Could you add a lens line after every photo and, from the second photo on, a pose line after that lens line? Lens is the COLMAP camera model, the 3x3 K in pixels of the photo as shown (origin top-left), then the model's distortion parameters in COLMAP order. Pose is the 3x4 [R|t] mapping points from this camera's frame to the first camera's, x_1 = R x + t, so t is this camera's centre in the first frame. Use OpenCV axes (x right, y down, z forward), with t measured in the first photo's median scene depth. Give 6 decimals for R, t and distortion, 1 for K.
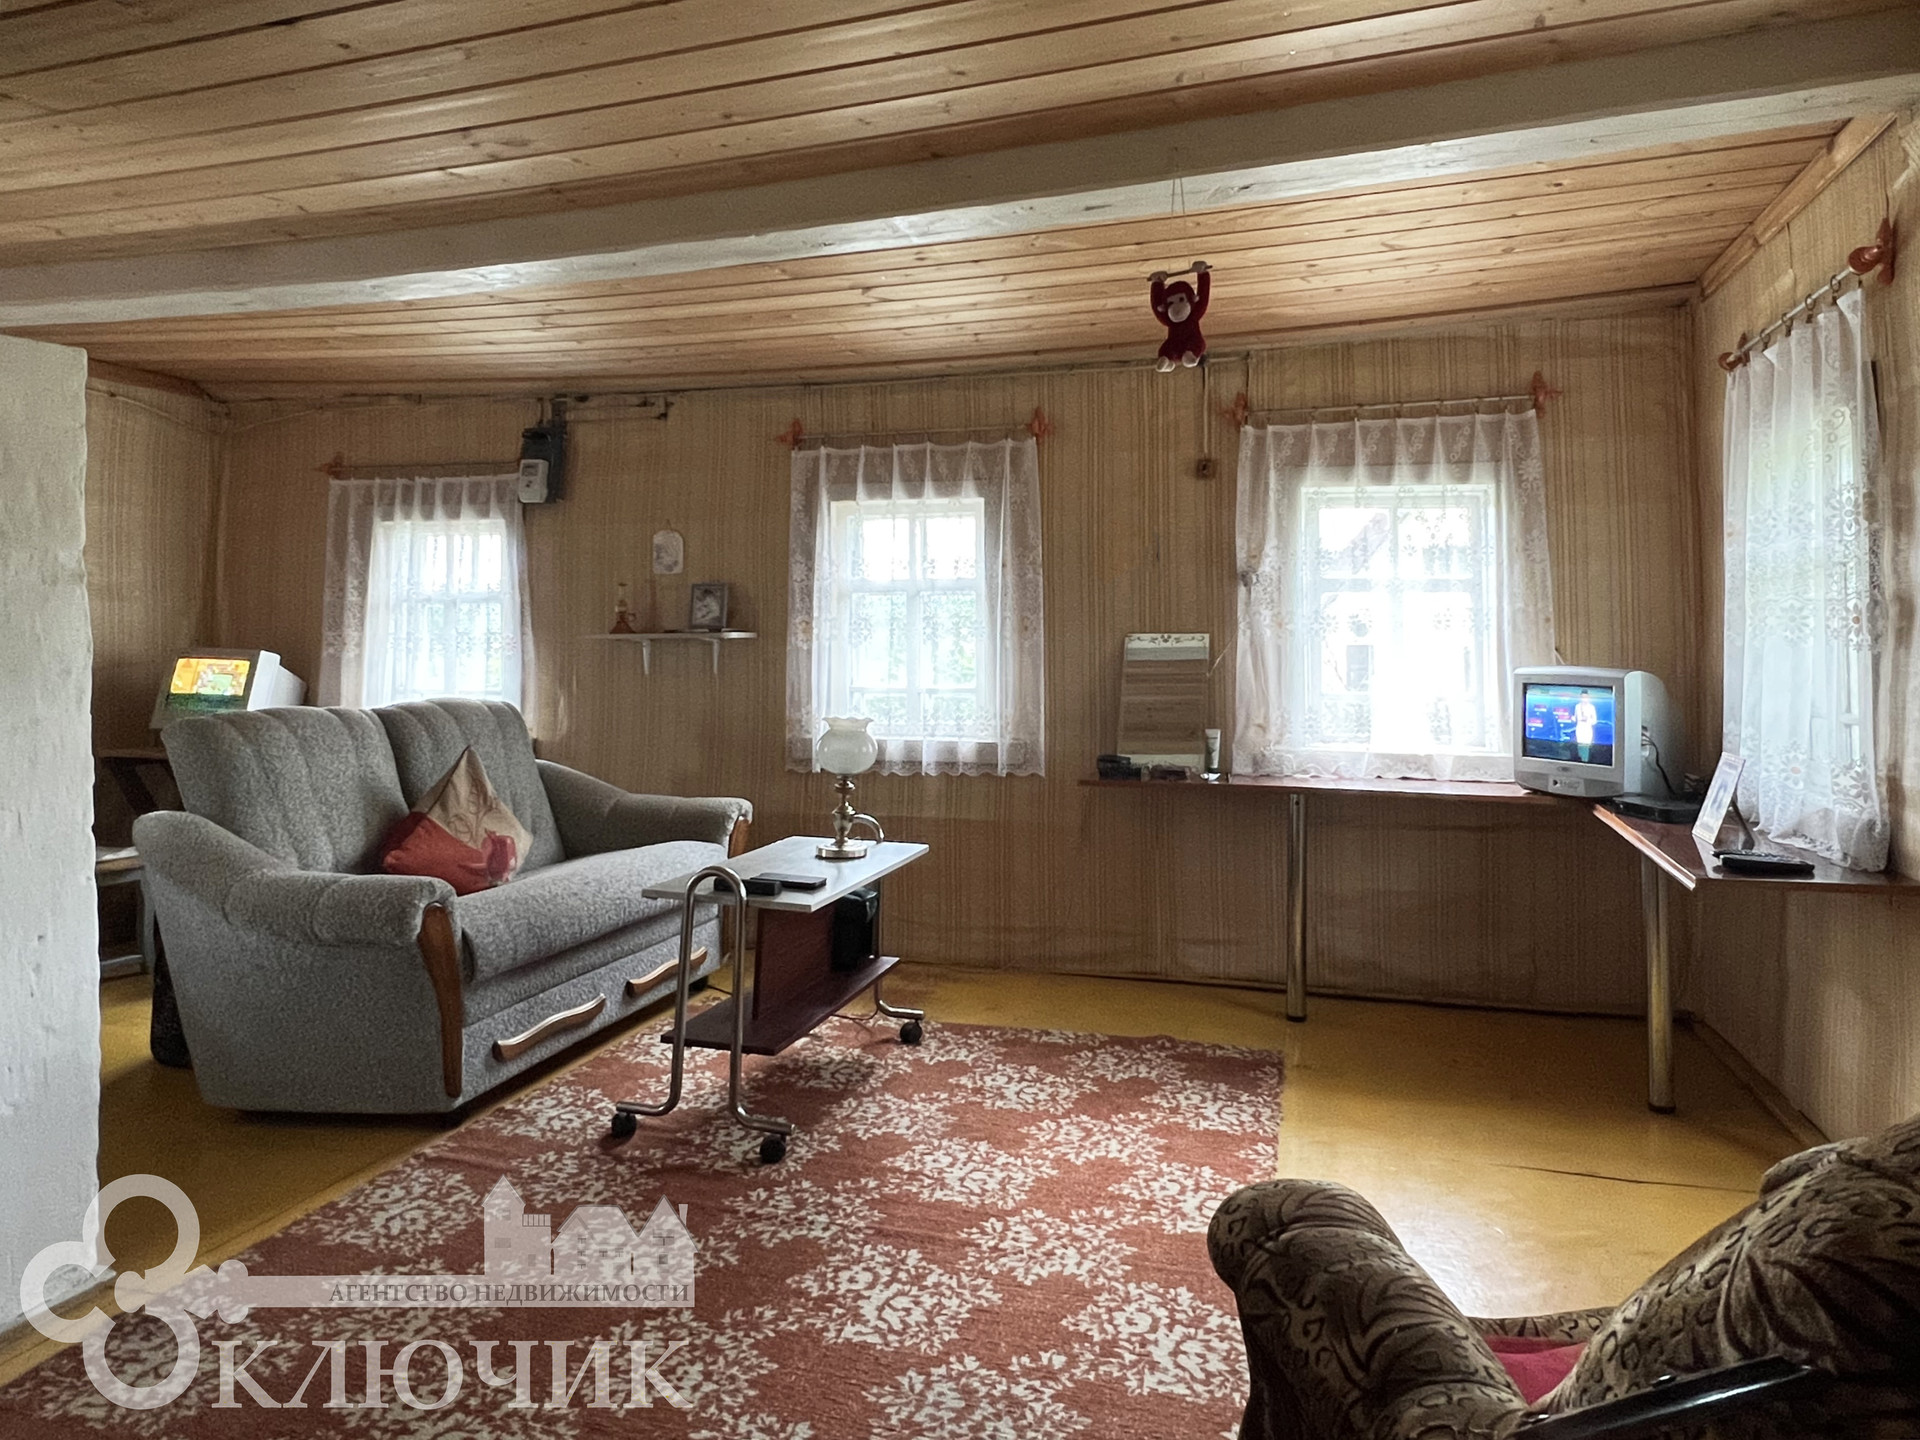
lens RADIAL K [[1126.7, 0, 960.0], [0, 1126.7, 720.0], [0, 0, 1]] dist [-0.000586, -0.000133]
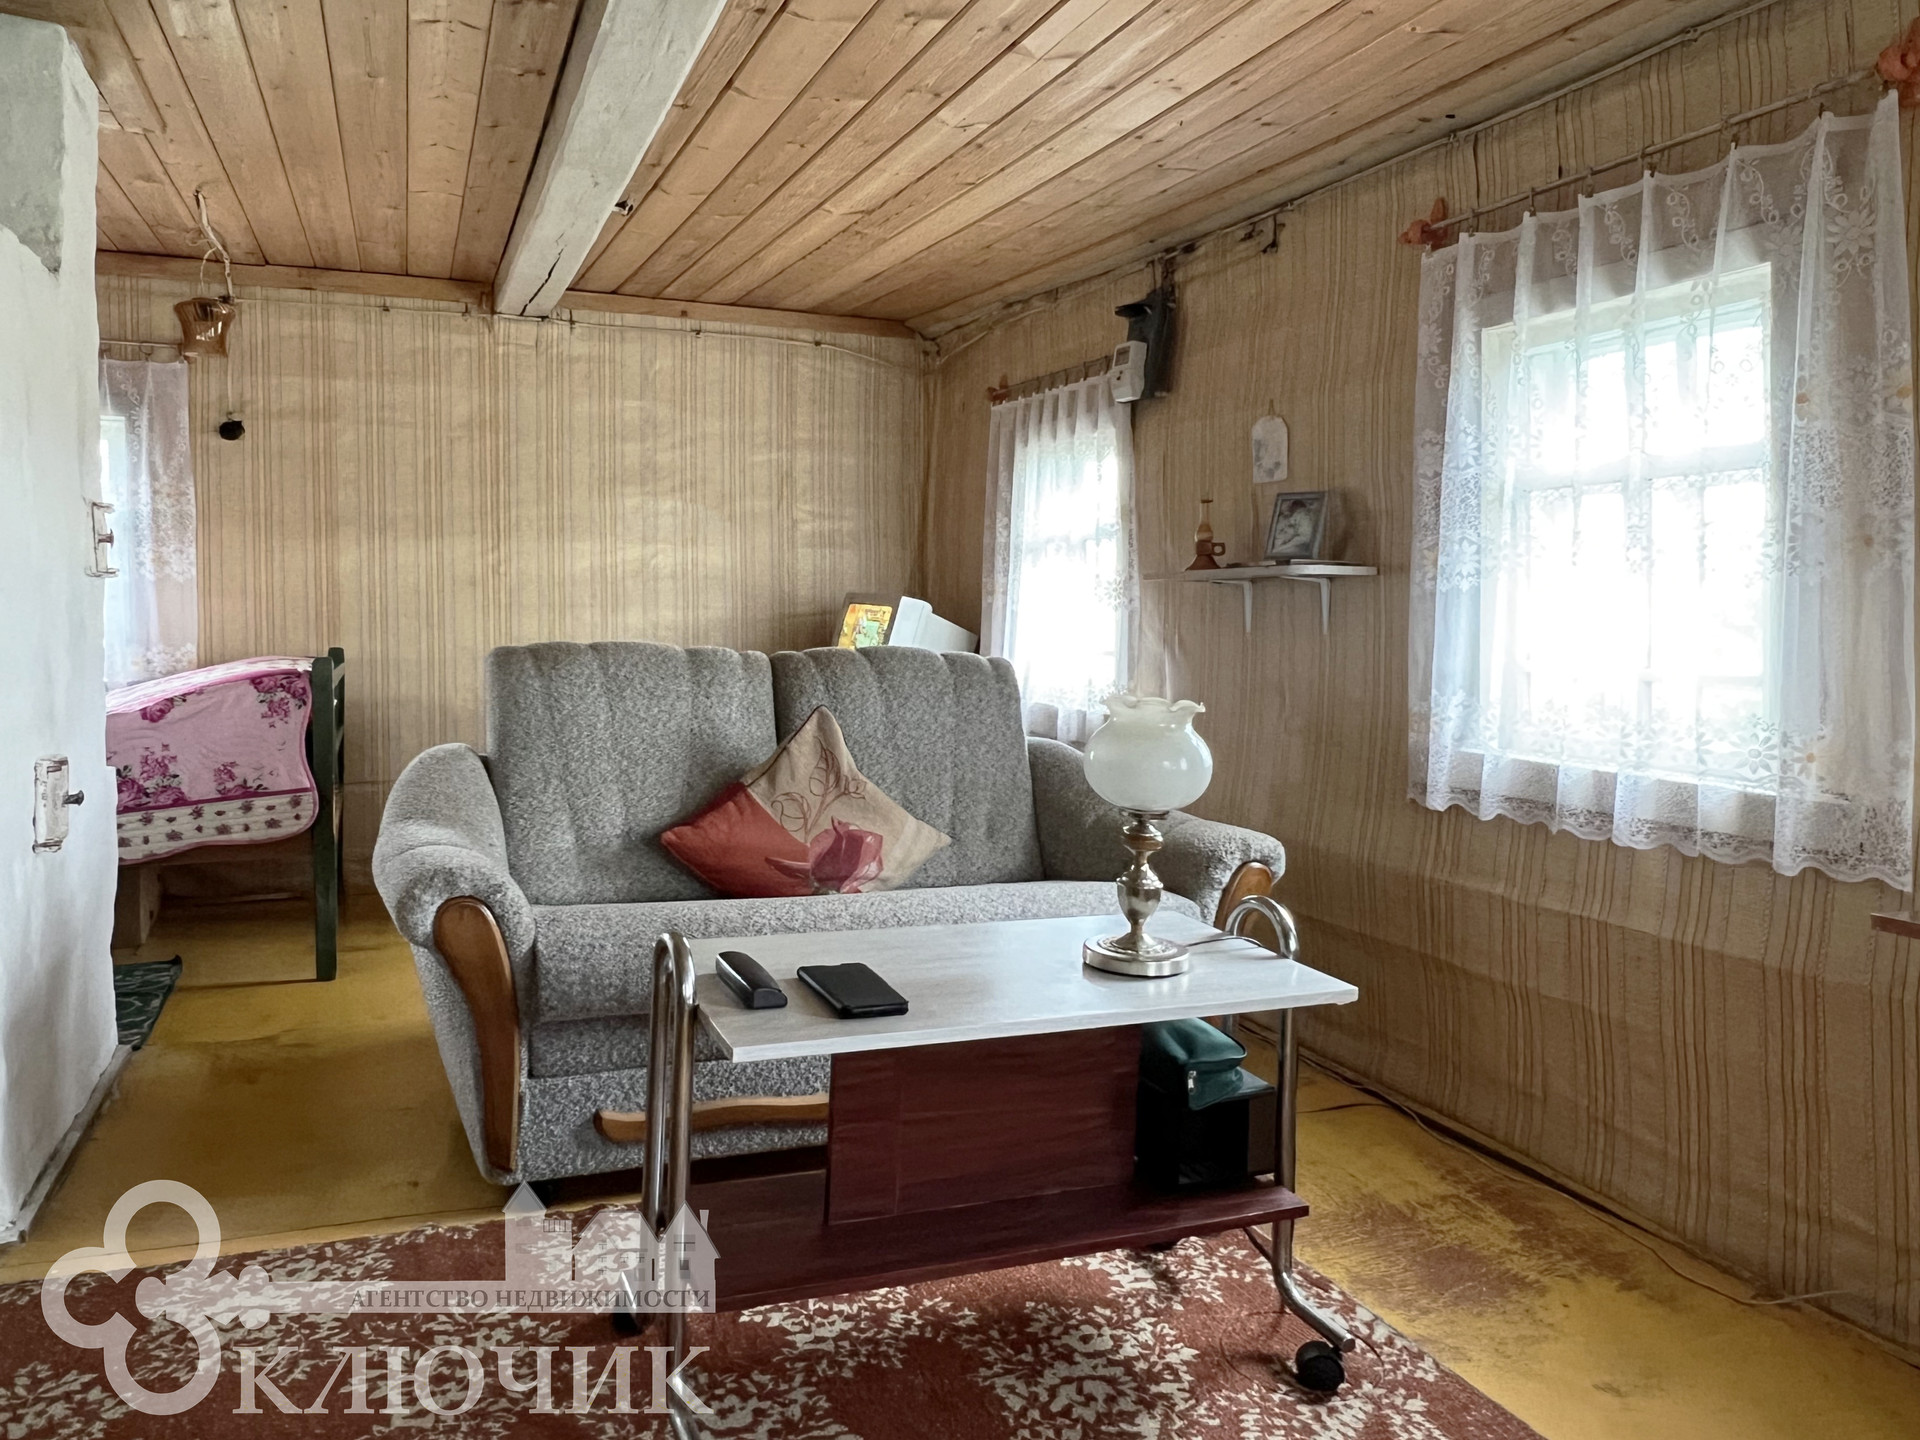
lens RADIAL K [[1230.1, 0, 960.3], [0, 1230.1, 660.5], [0, 0, 1]] dist [-0.001411, -0.001637]
pose [[0.623429, 0.042747, -0.780710, 0.208356], [-0.074355, 0.997220, -0.004774, -0.007901], [0.778336, 0.061026, 0.624875, 0.430237]]
